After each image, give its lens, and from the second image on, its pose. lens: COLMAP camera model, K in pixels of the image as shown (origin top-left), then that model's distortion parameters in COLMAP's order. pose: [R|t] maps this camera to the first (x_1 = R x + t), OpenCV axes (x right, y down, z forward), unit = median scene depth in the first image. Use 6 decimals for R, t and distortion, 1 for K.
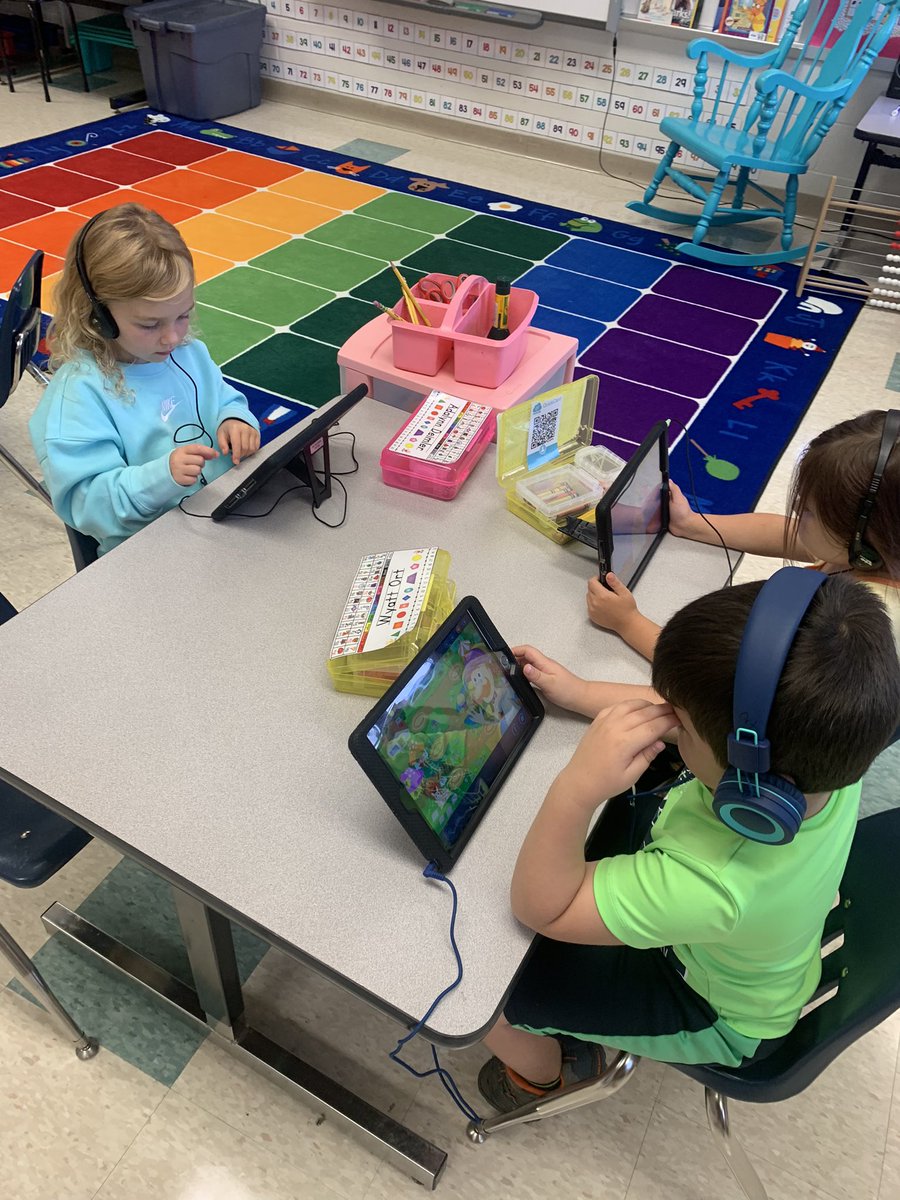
lens RADIAL K [[909.1, 0, 461.7], [0, 909.1, 602.3], [0, 0, 1]] dist [0.009661, -0.004430]
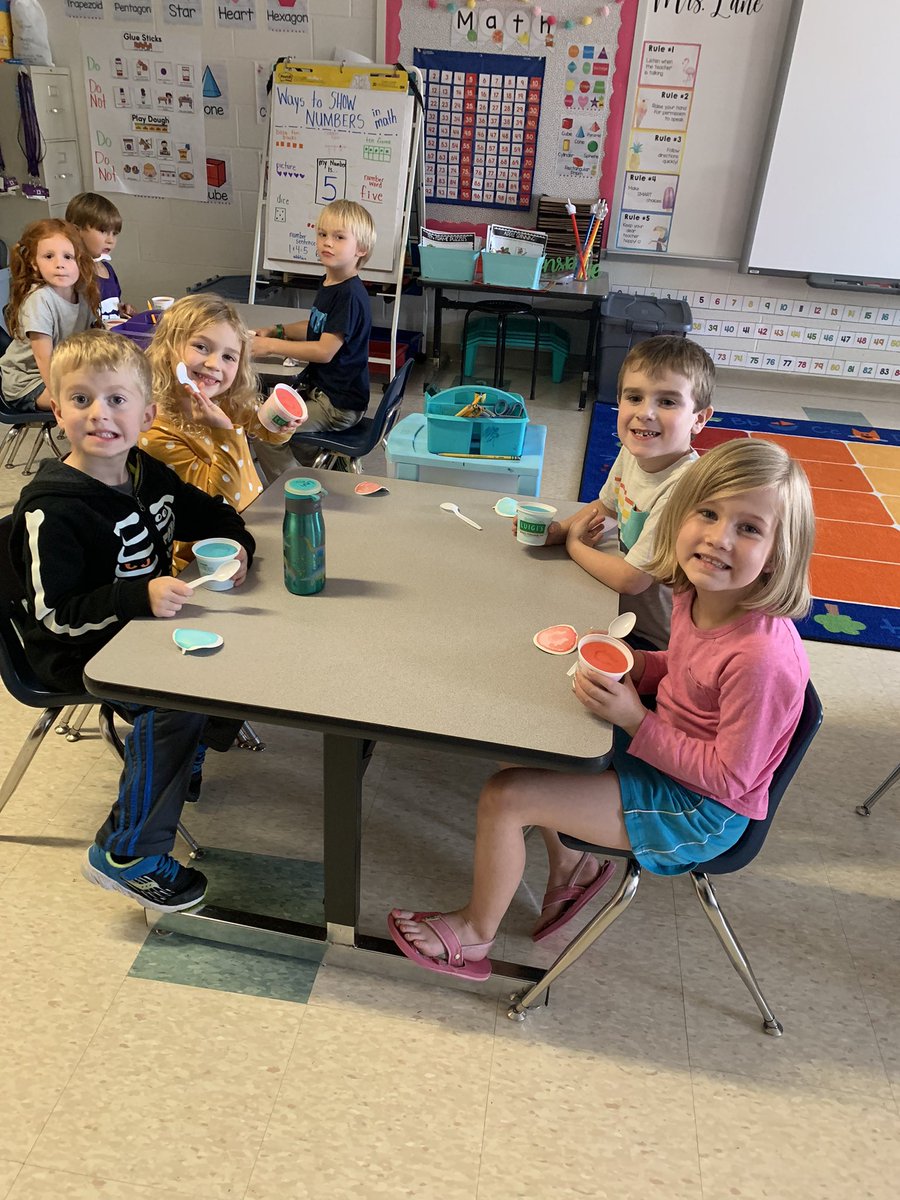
lens RADIAL K [[909.1, 0, 451.2], [0, 909.1, 600.7], [0, 0, 1]] dist [0.009661, -0.004430]
pose [[0.948077, -0.163651, 0.272707, -0.866303], [0.218866, 0.957844, -0.186096, -0.201440], [-0.230756, 0.236119, 0.943928, 0.169183]]
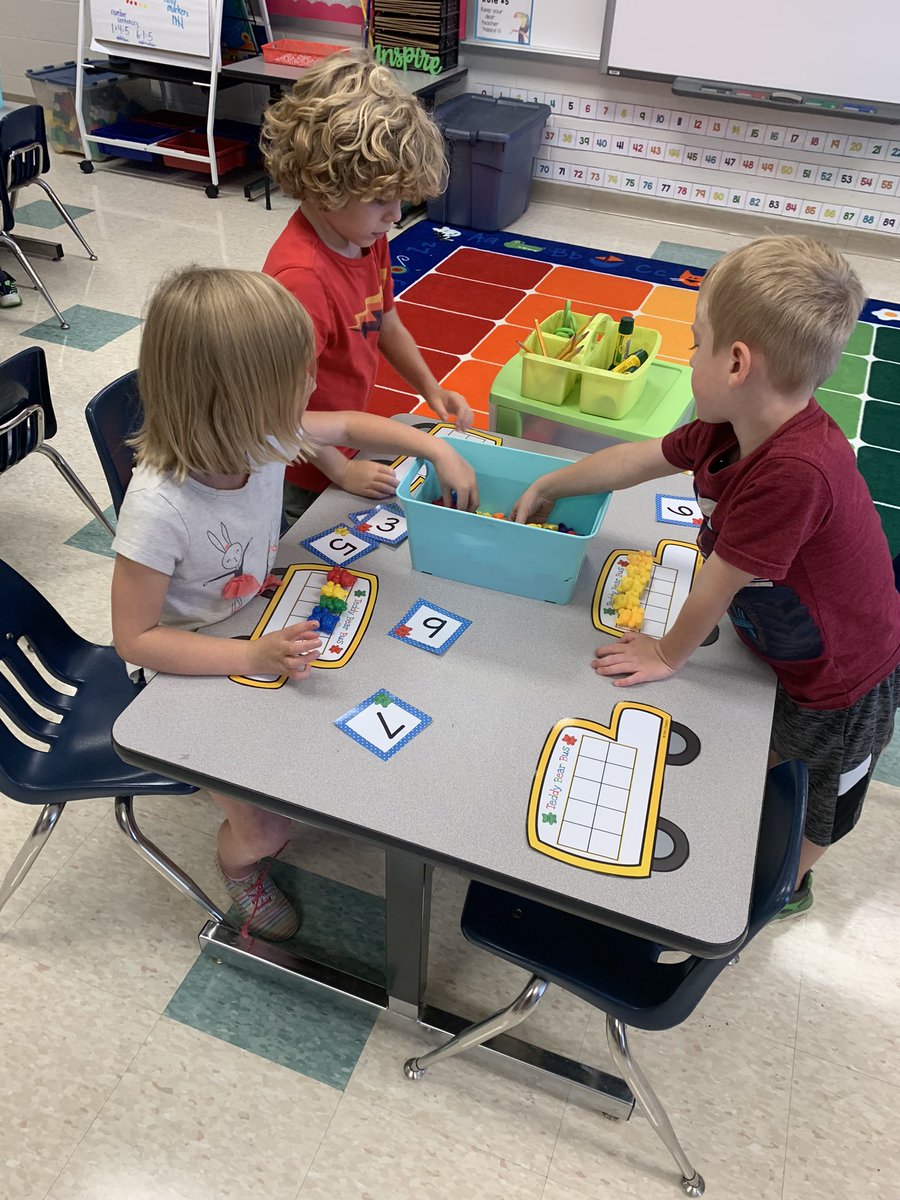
lens RADIAL K [[869.8, 0, 468.0], [0, 869.8, 592.7], [0, 0, 1]] dist [0.009333, -0.002138]
pose [[0.994052, -0.082550, 0.071034, -0.428409], [0.084253, 0.996216, -0.021322, -0.157849], [-0.069005, 0.027180, 0.997246, 0.142999]]
